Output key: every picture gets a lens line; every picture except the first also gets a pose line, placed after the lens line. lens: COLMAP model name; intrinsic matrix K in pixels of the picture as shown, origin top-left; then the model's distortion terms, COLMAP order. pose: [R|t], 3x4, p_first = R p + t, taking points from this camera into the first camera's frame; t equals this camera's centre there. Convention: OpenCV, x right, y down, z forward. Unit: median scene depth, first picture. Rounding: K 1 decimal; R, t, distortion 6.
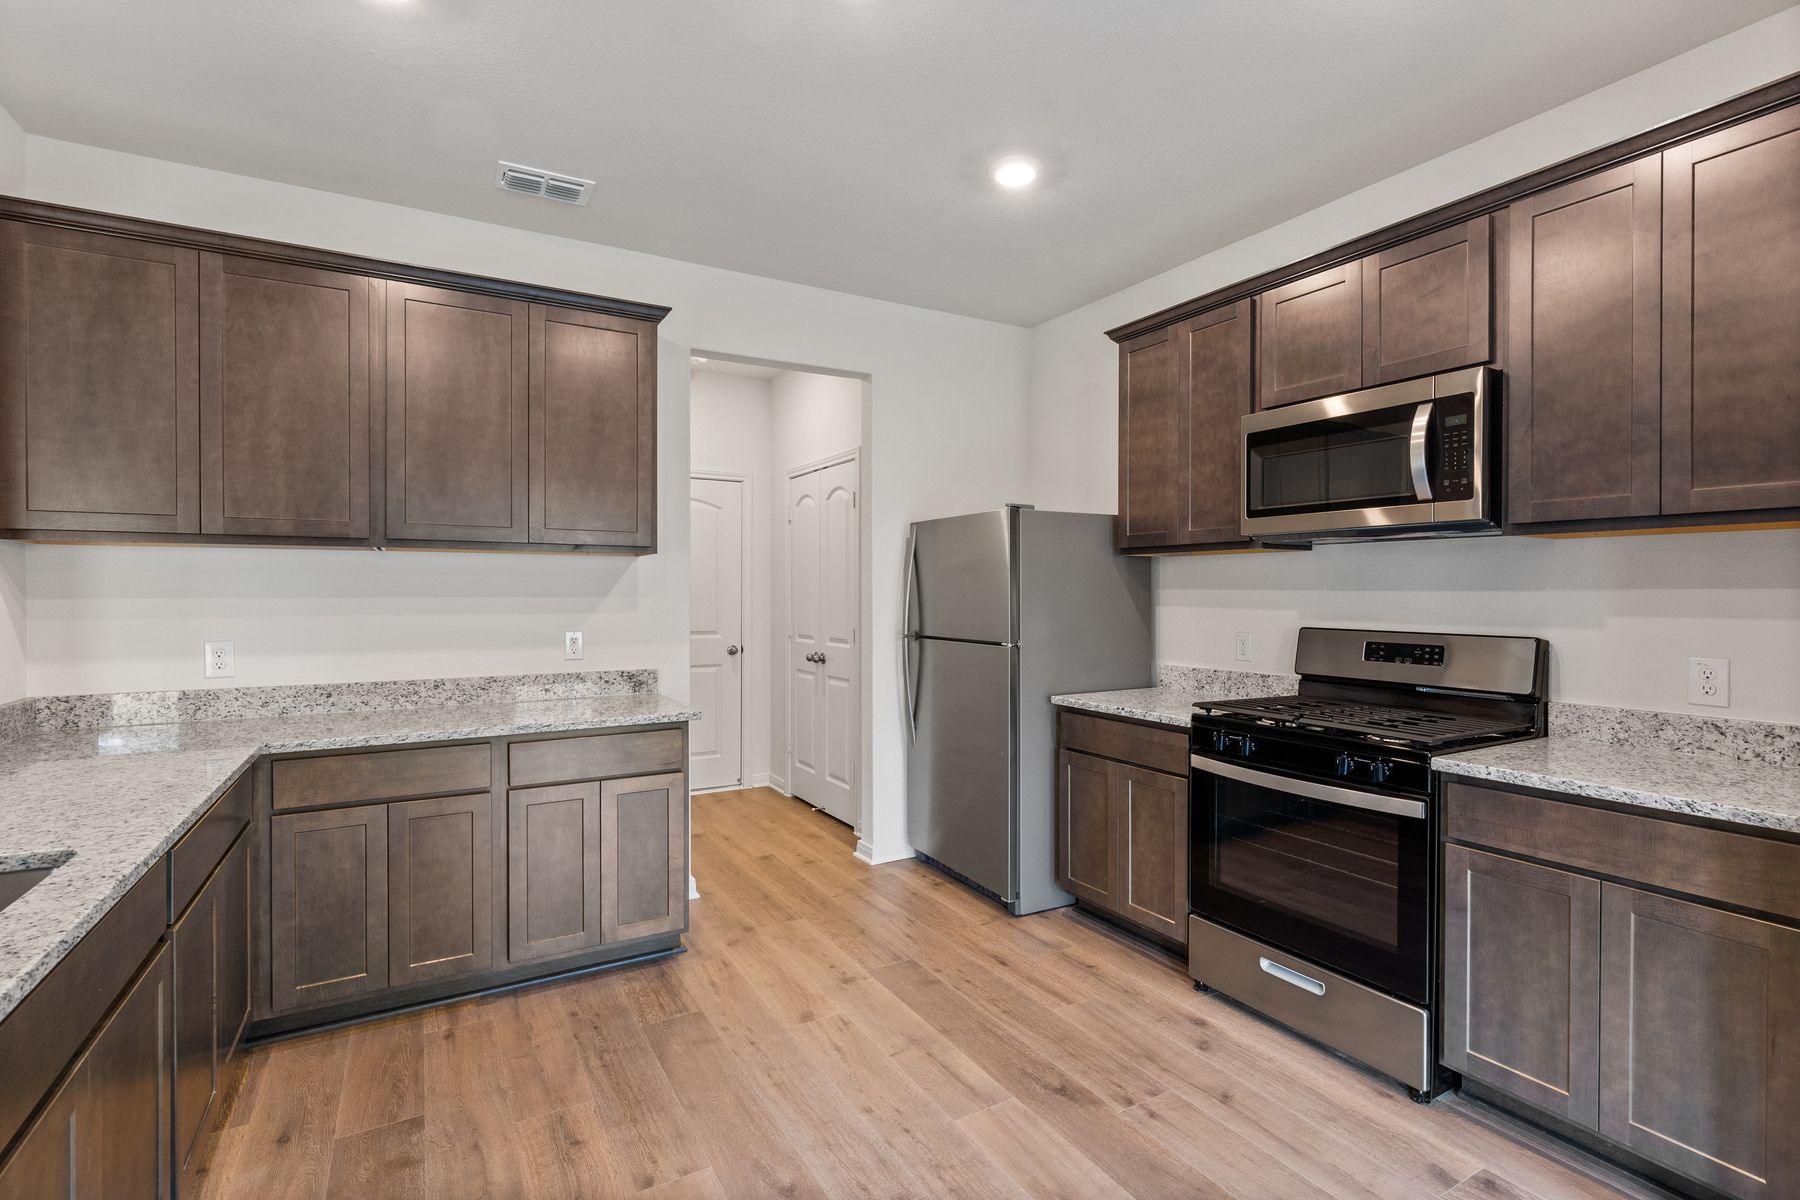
lens RADIAL K [[828.4, 0, 898.9], [0, 828.4, 593.8], [0, 0, 1]] dist [-0.000304, 0.000295]
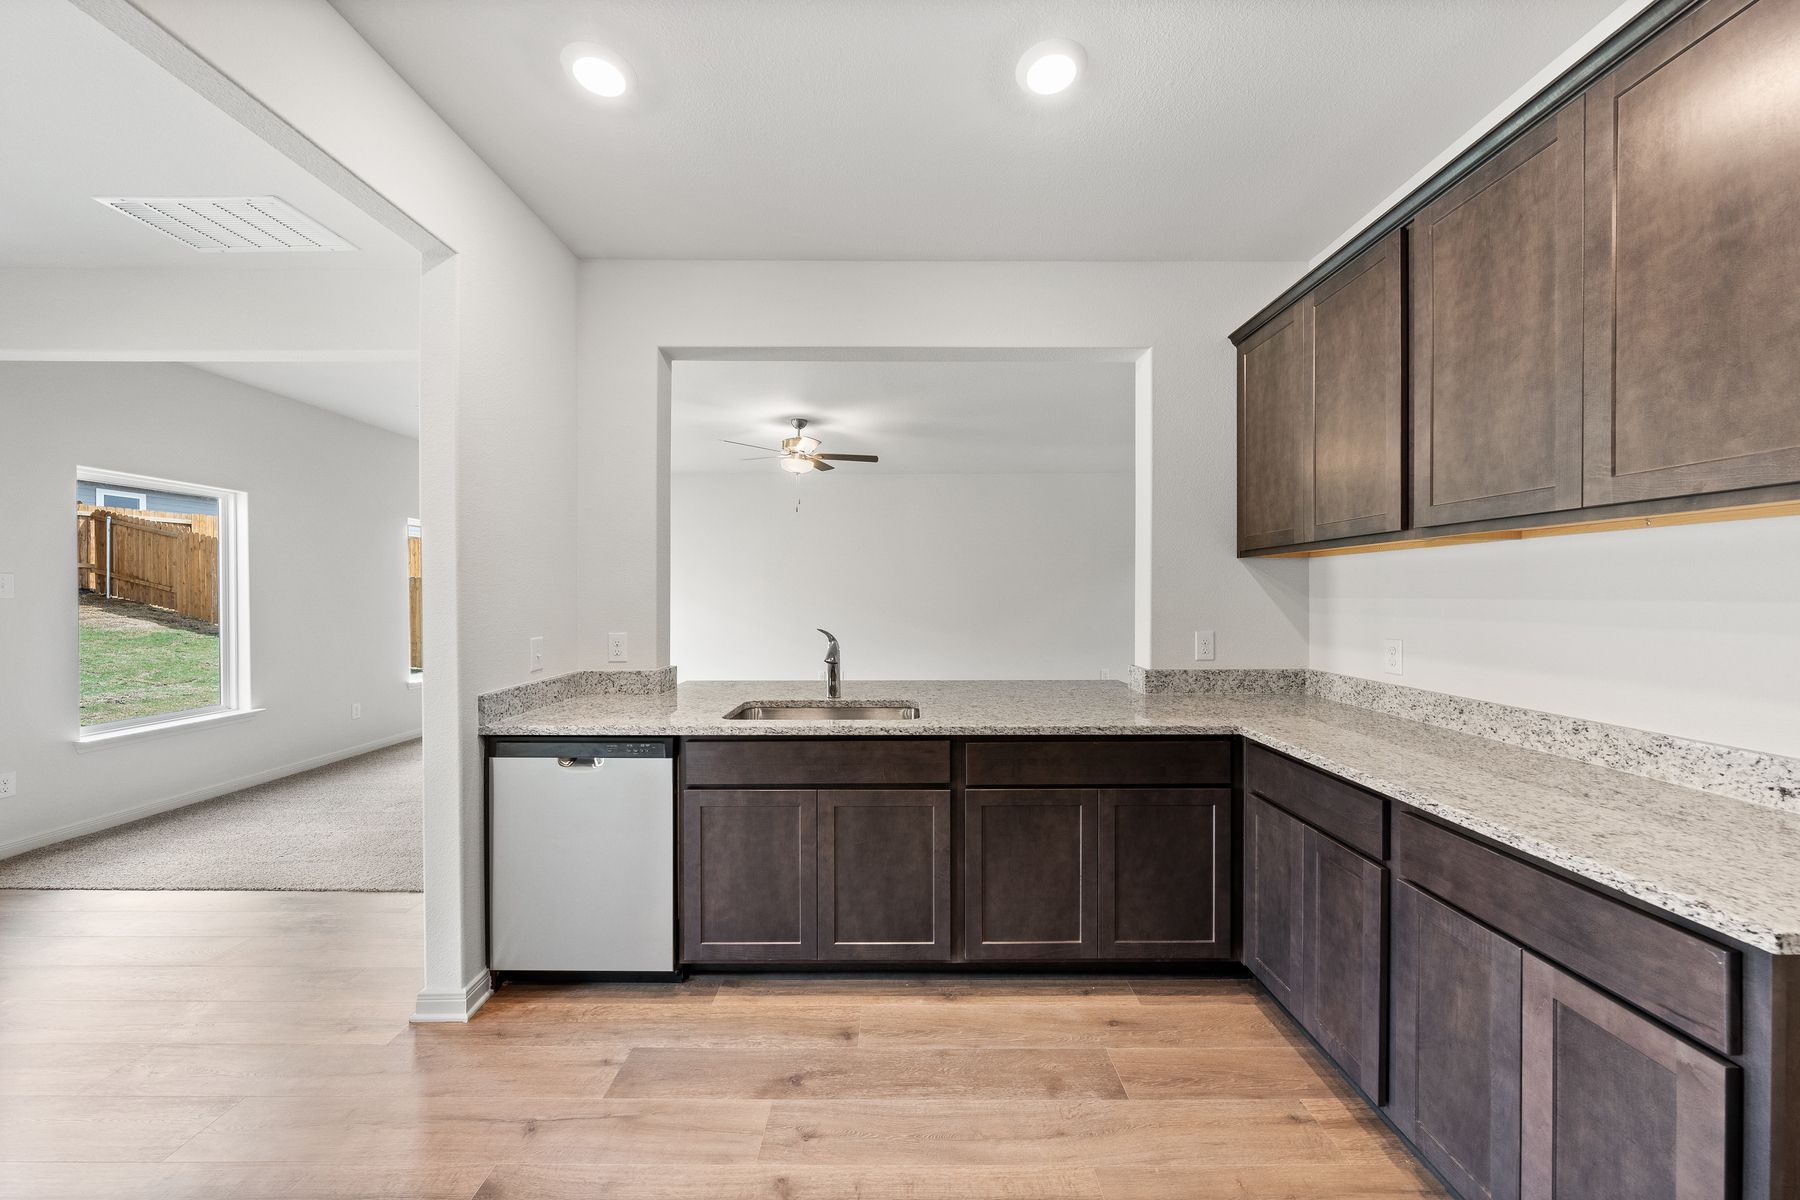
lens RADIAL K [[634.3, 0, 907.4], [0, 634.3, 597.5], [0, 0, 1]] dist [-0.000790, 0.000304]
pose [[-0.492639, 0.005045, -0.870219, 0.181147], [-0.000963, 0.999979, 0.006342, -0.000394], [0.870233, 0.003963, -0.492624, 0.840762]]
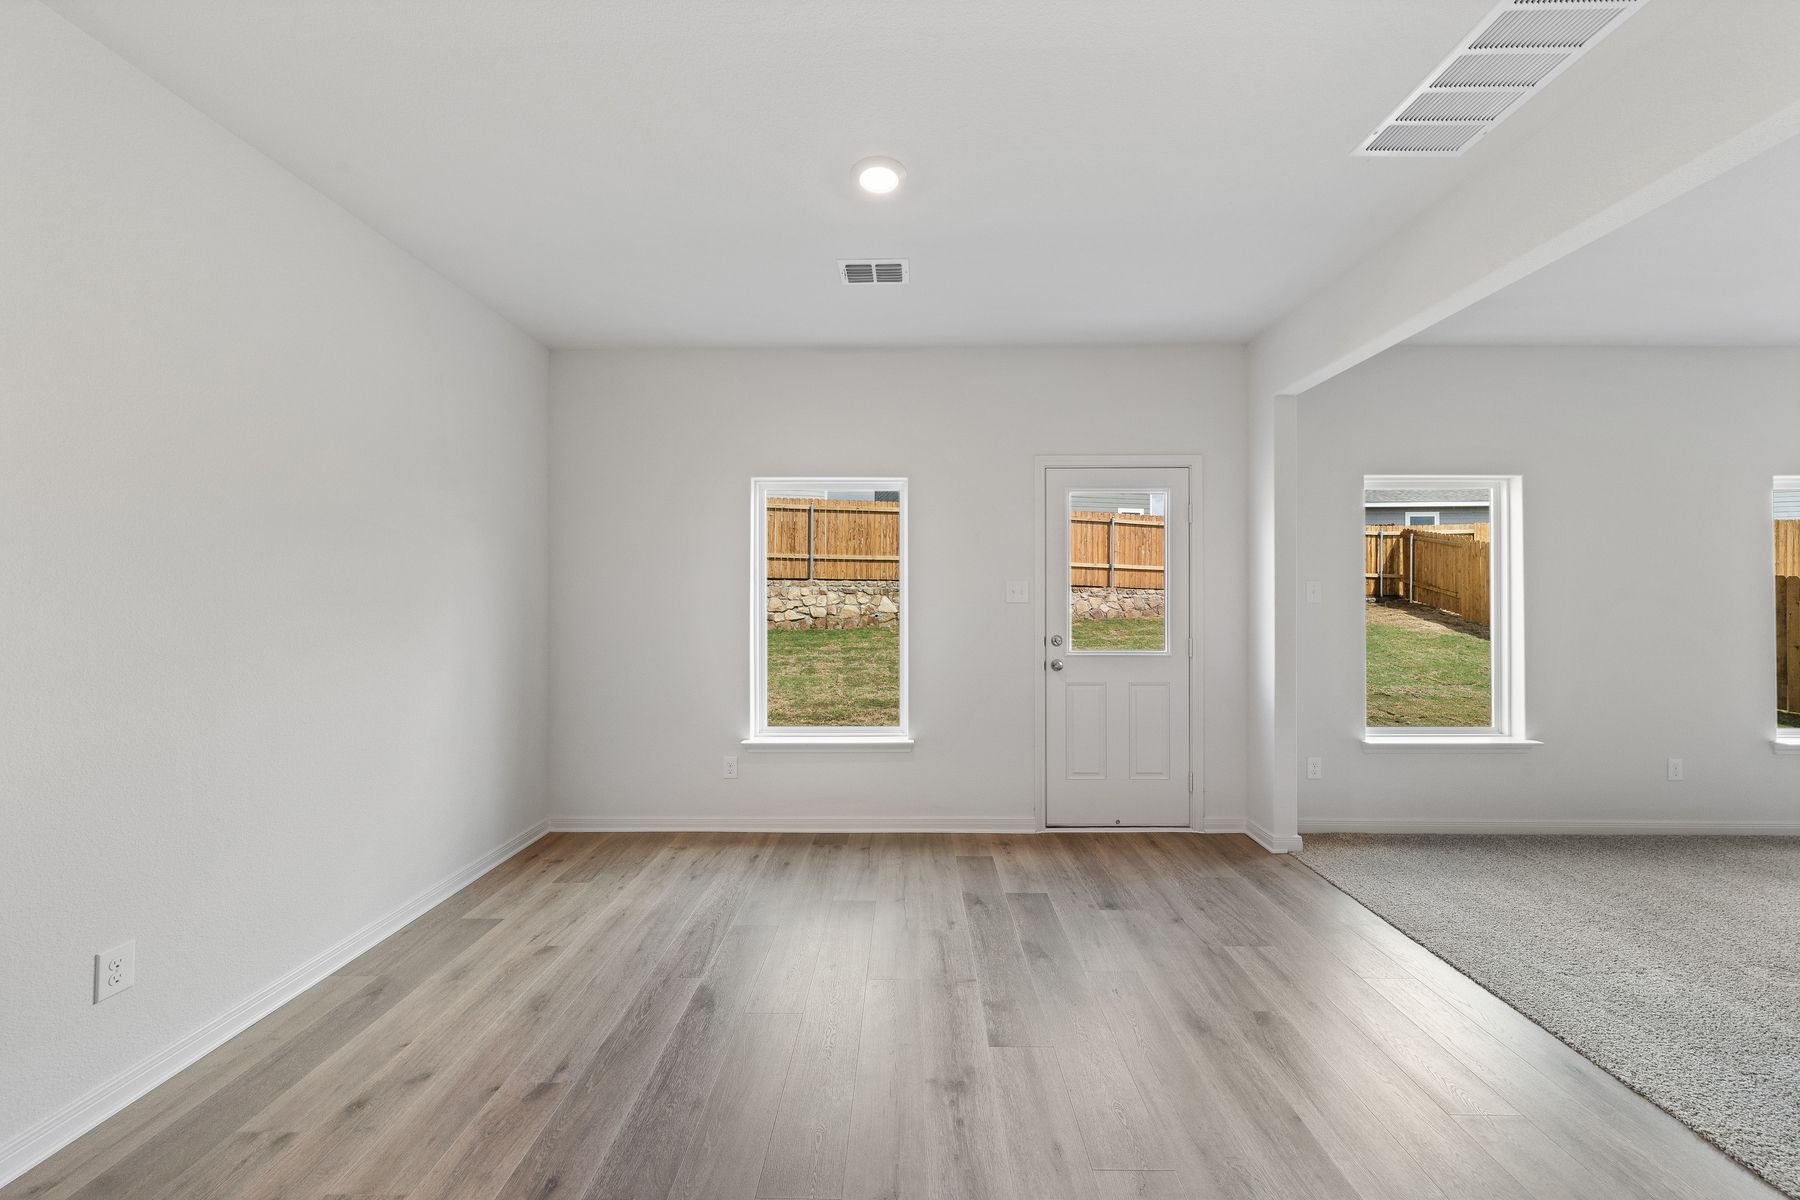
lens RADIAL K [[634.3, 0, 907.4], [0, 634.3, 597.5], [0, 0, 1]] dist [-0.000790, 0.000304]
pose [[-0.865970, 0.002541, 0.500090, 0.087255], [0.001161, 0.999995, -0.003069, 0.002830], [-0.500095, -0.002077, -0.865968, 0.498386]]
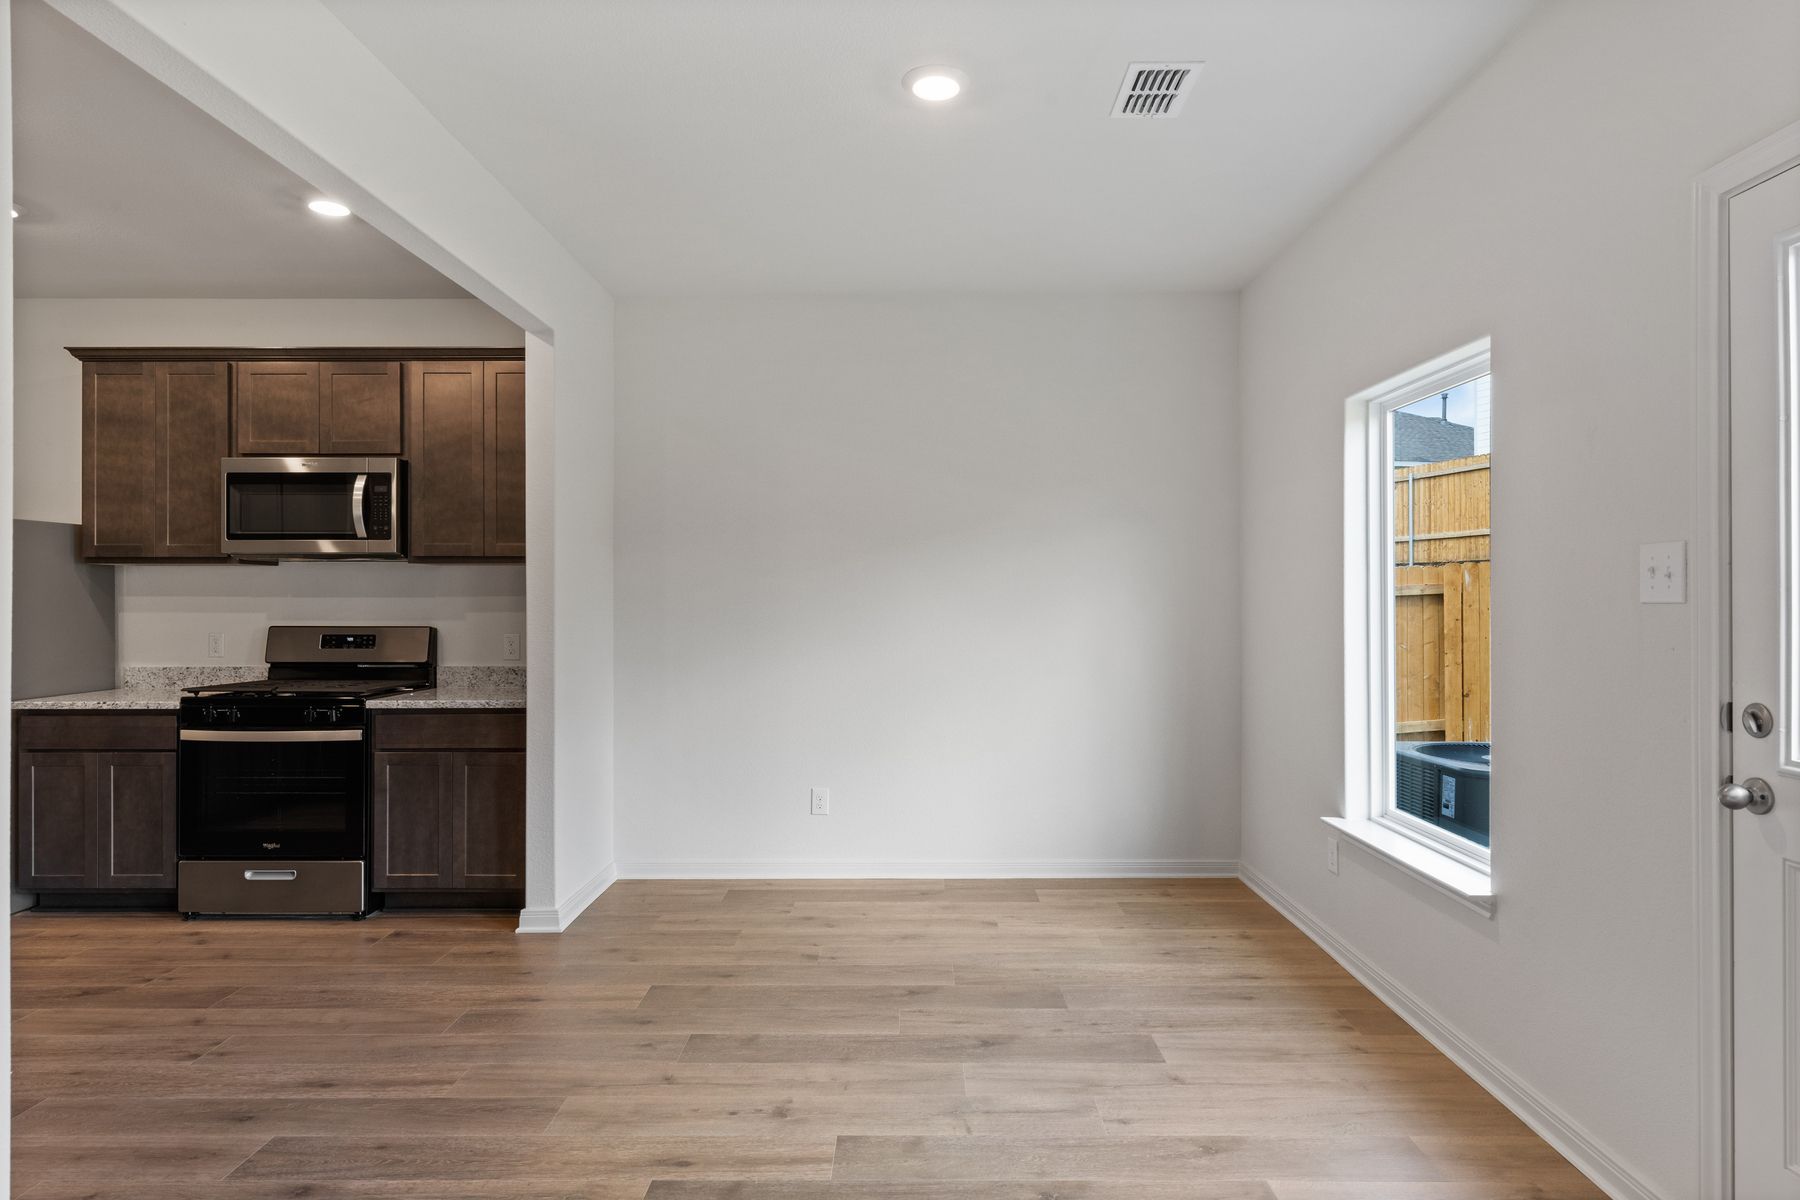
lens RADIAL K [[1003.5, 0, 900.0], [0, 1003.5, 600.0], [0, 0, 1]] dist [0.003161, 0.001263]
pose [[0.499008, -0.001427, 0.866596, -0.420245], [0.004176, 0.999991, -0.000758, 0.006133], [-0.866587, 0.003997, 0.499010, -0.692512]]
